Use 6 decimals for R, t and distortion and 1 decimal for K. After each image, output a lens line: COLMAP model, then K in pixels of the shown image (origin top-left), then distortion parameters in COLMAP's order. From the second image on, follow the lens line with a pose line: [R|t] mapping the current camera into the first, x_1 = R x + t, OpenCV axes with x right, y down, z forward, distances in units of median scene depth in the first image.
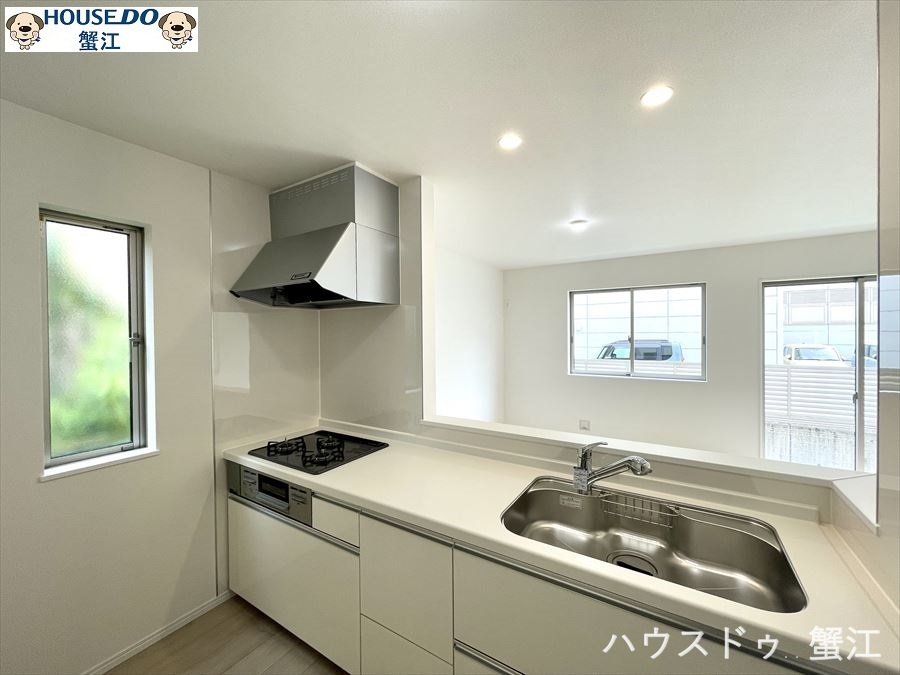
lens RADIAL K [[361.4, 0, 450.0], [0, 361.4, 337.5], [0, 0, 1]] dist [-0.000679, -0.000060]
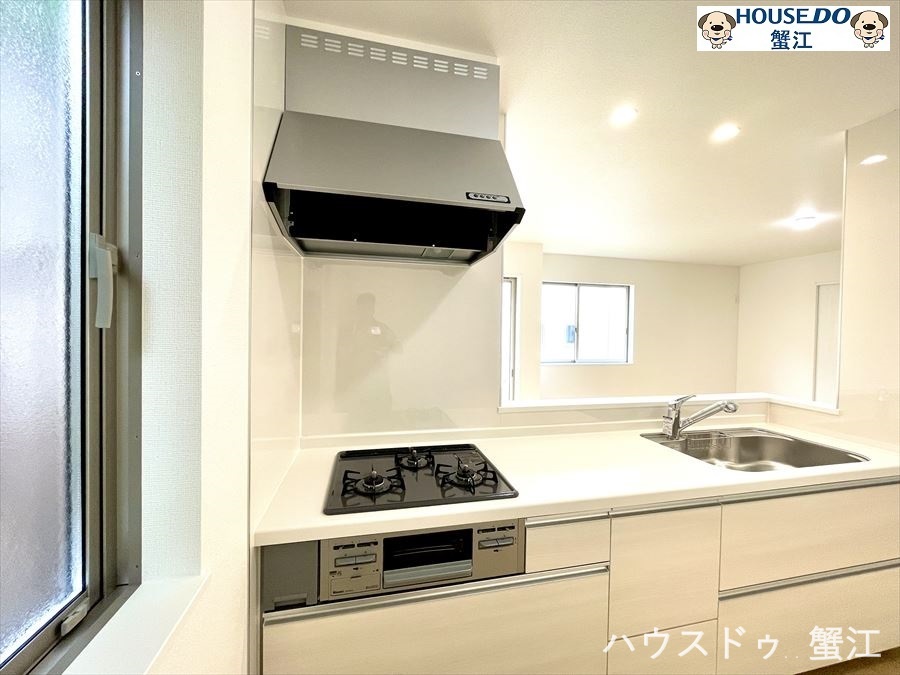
lens RADIAL K [[361.4, 0, 450.0], [0, 361.4, 337.5], [0, 0, 1]] dist [-0.000679, -0.000060]
pose [[0.700293, 0.013459, 0.713729, -0.829792], [-0.018179, 0.999834, -0.001018, 0.069916], [-0.713624, -0.012262, 0.700421, 0.534535]]
